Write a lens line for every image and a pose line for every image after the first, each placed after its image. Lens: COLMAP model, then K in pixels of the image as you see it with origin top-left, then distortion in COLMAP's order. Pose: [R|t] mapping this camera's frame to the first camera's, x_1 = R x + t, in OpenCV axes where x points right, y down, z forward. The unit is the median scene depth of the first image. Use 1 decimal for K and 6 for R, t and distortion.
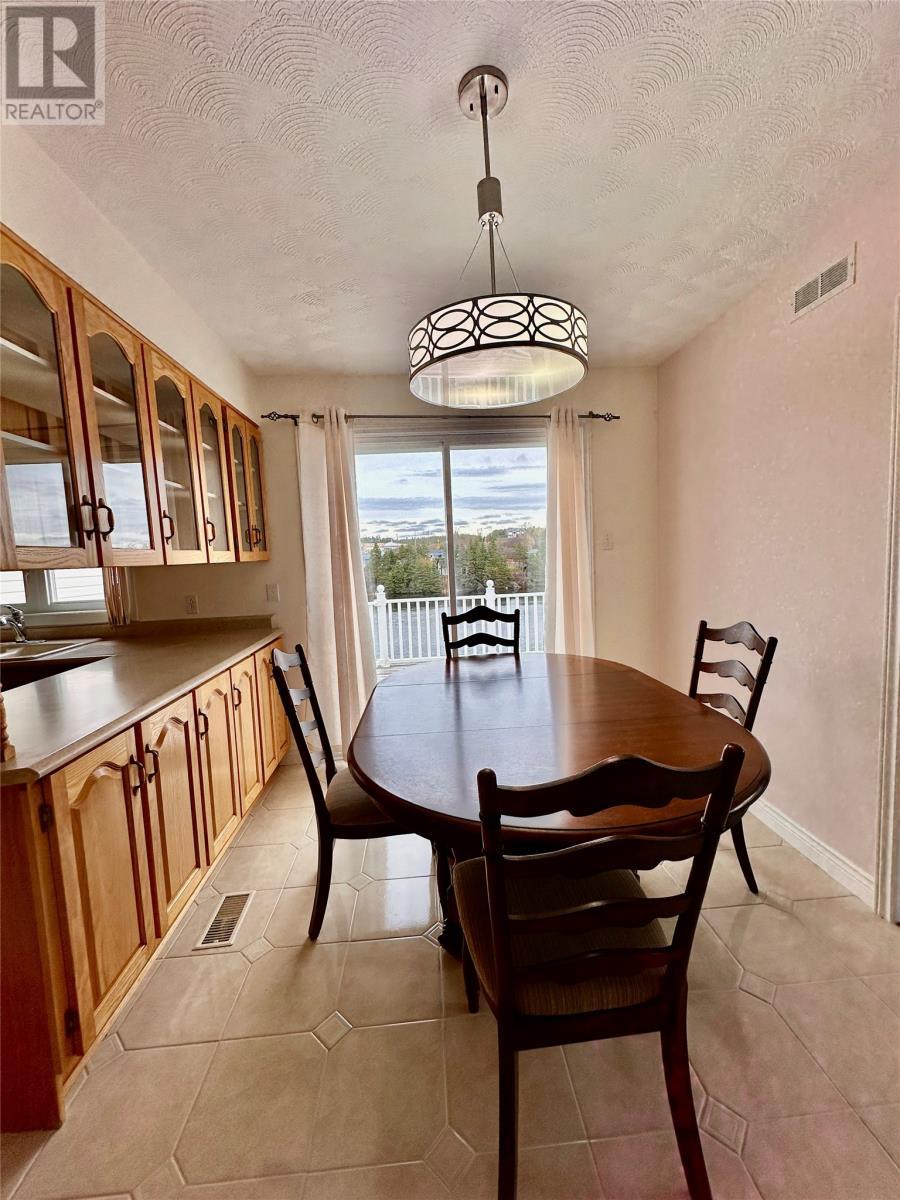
lens RADIAL K [[476.9, 0, 446.7], [0, 476.9, 598.5], [0, 0, 1]] dist [-0.002307, 0.000254]
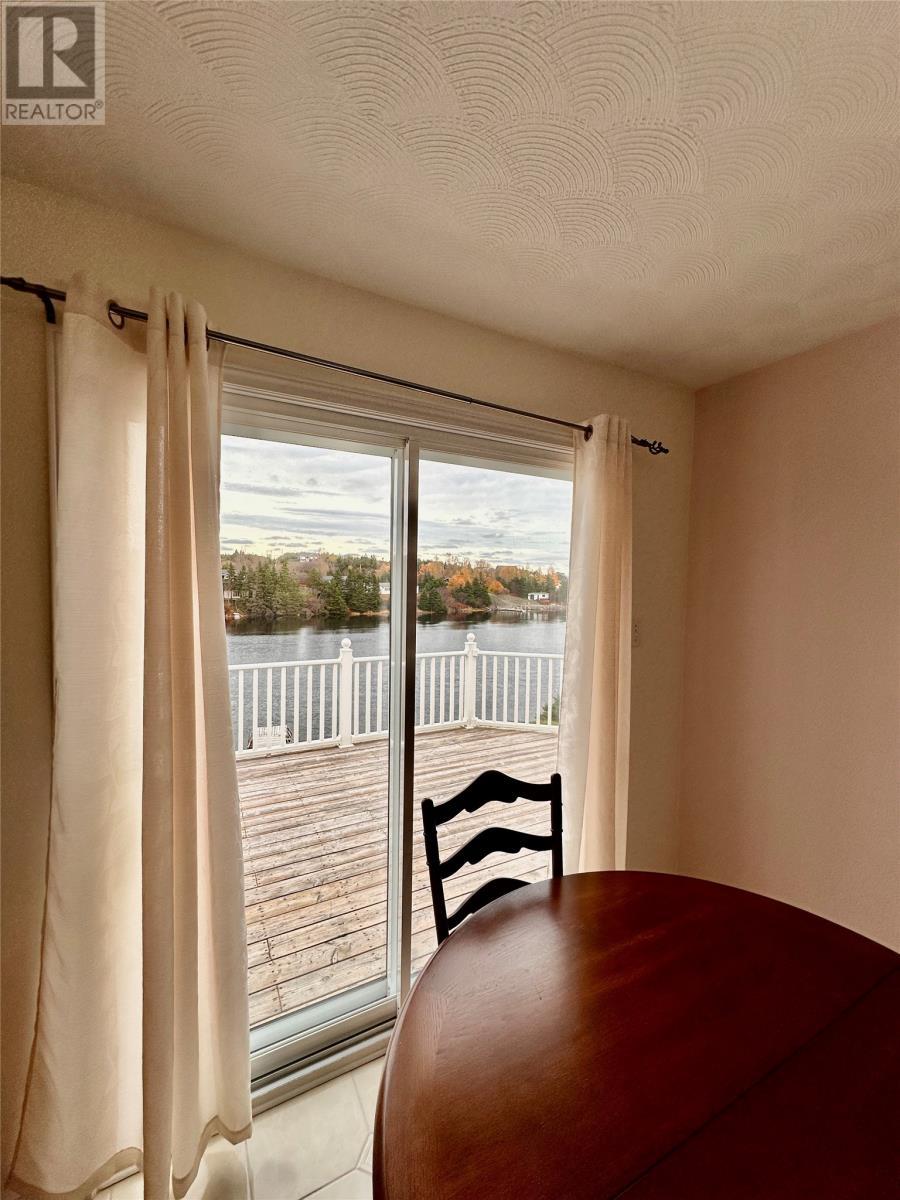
lens RADIAL K [[476.9, 0, 447.5], [0, 476.9, 602.3], [0, 0, 1]] dist [-0.002307, 0.000254]
pose [[0.906966, 0.039396, 0.419357, -0.267270], [-0.019112, 0.998440, -0.052462, -0.194148], [-0.420769, 0.039566, 0.906304, 0.793249]]
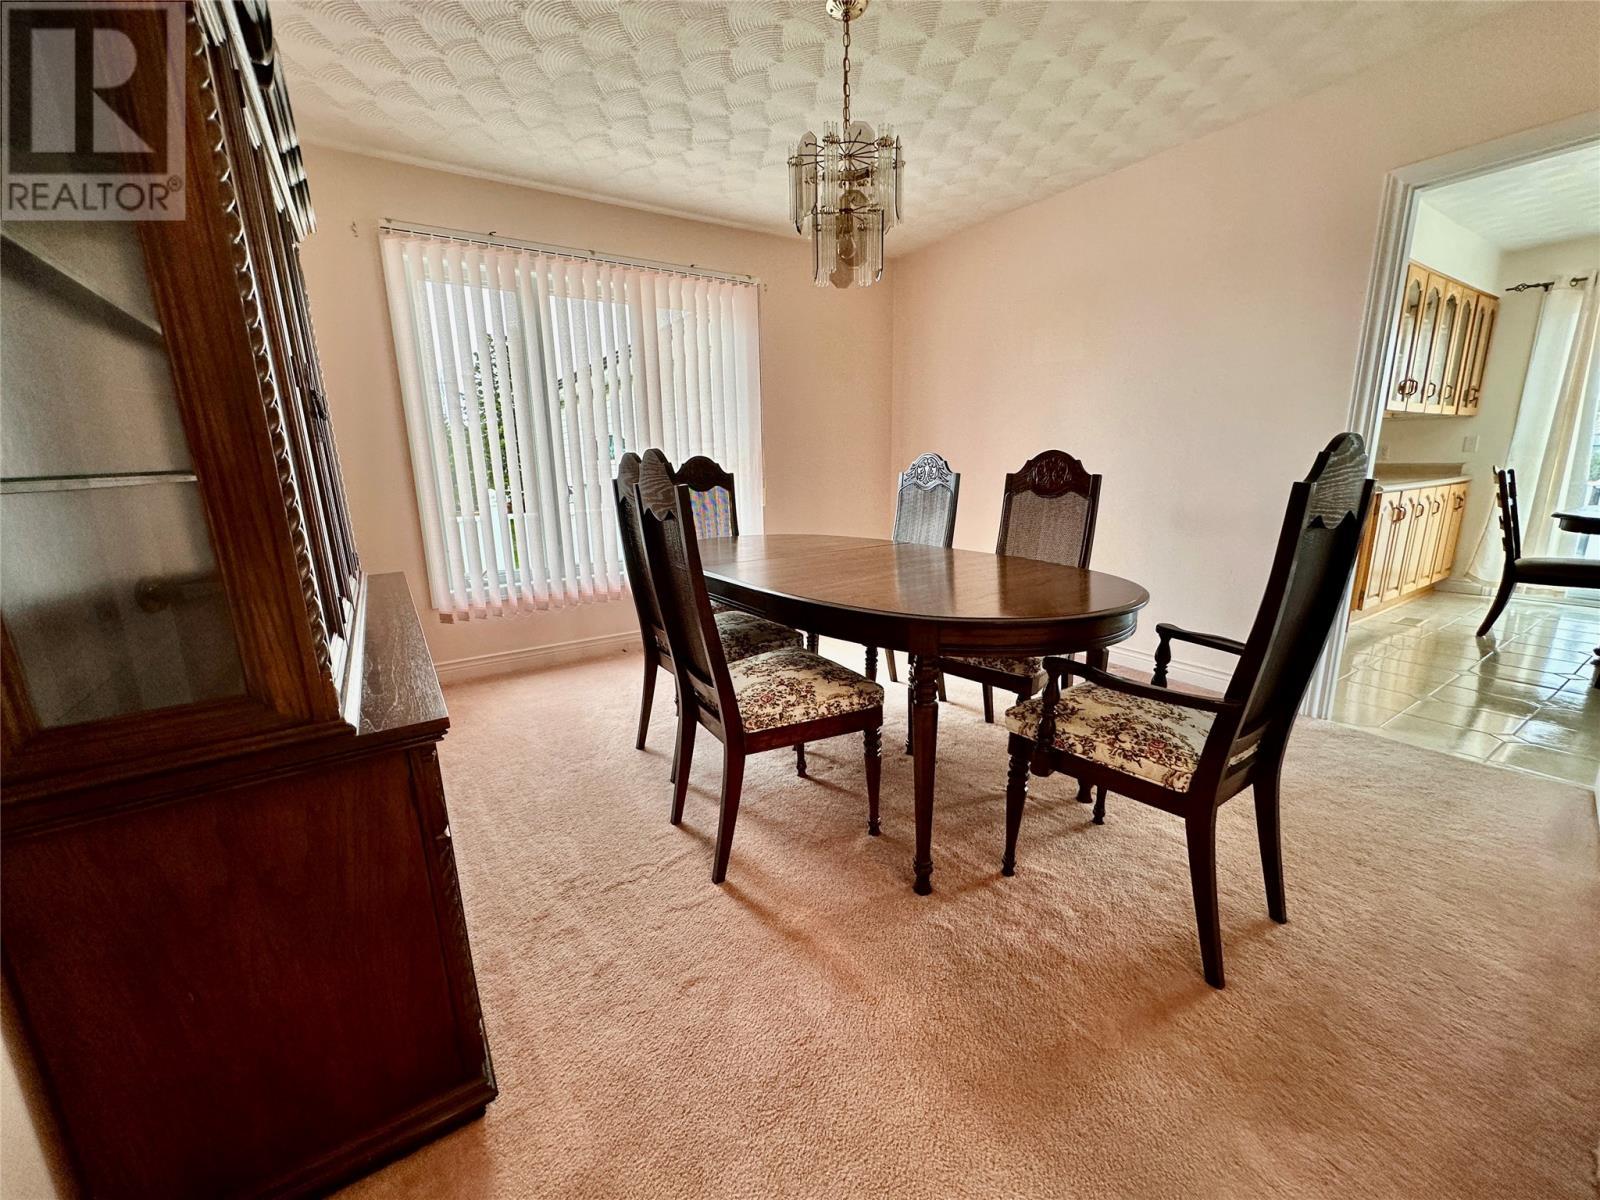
lens RADIAL K [[635.9, 0, 802.1], [0, 635.9, 608.6], [0, 0, 1]] dist [-0.002307, 0.000254]
pose [[0.498196, 0.222312, -0.838080, 0.333828], [-0.078646, 0.974174, 0.211662, 0.275411], [0.863490, -0.039537, 0.502813, -1.888151]]
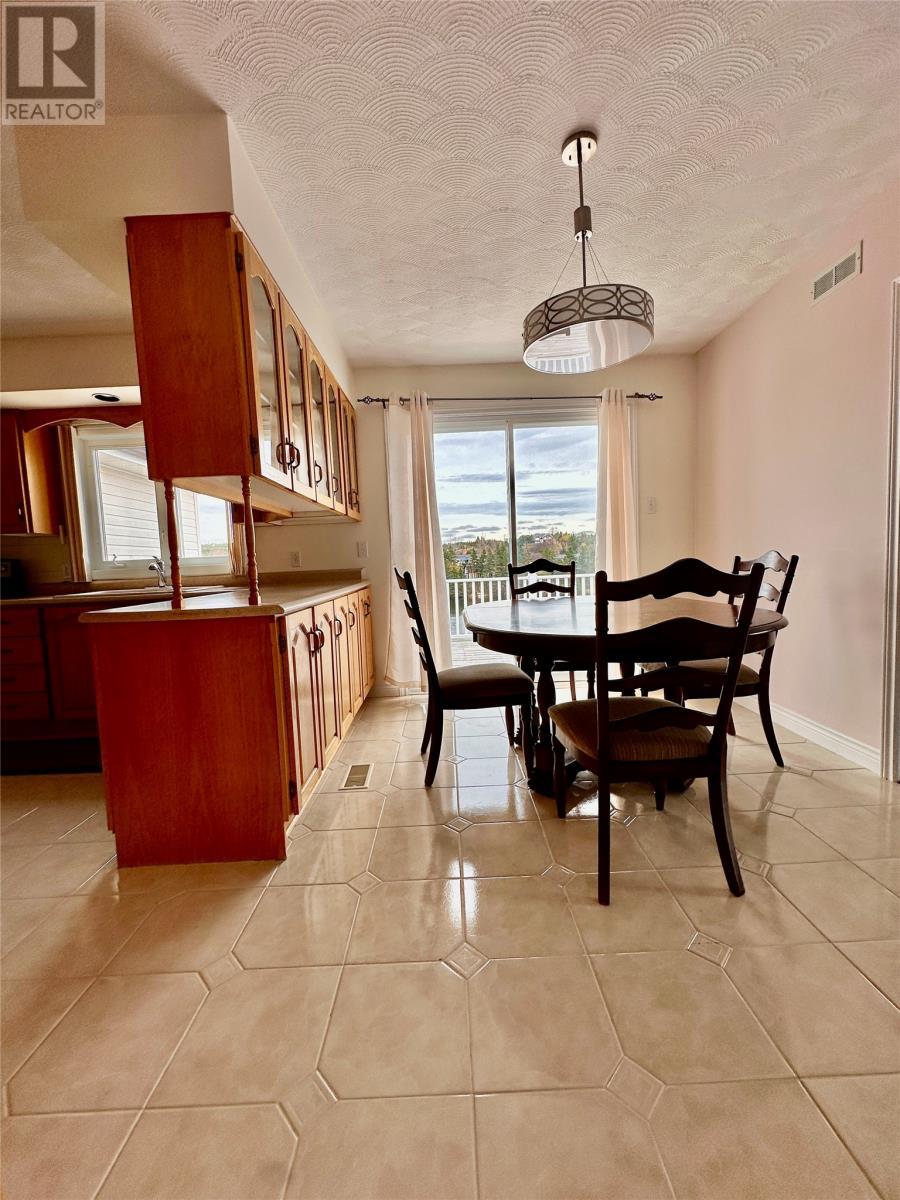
lens RADIAL K [[476.9, 0, 446.6], [0, 476.9, 598.8], [0, 0, 1]] dist [-0.002307, 0.000254]
pose [[0.998539, 0.005785, -0.053728, -0.138201], [-0.006441, 0.999907, -0.012051, 0.184704], [0.053654, 0.012379, 0.998483, -0.254857]]
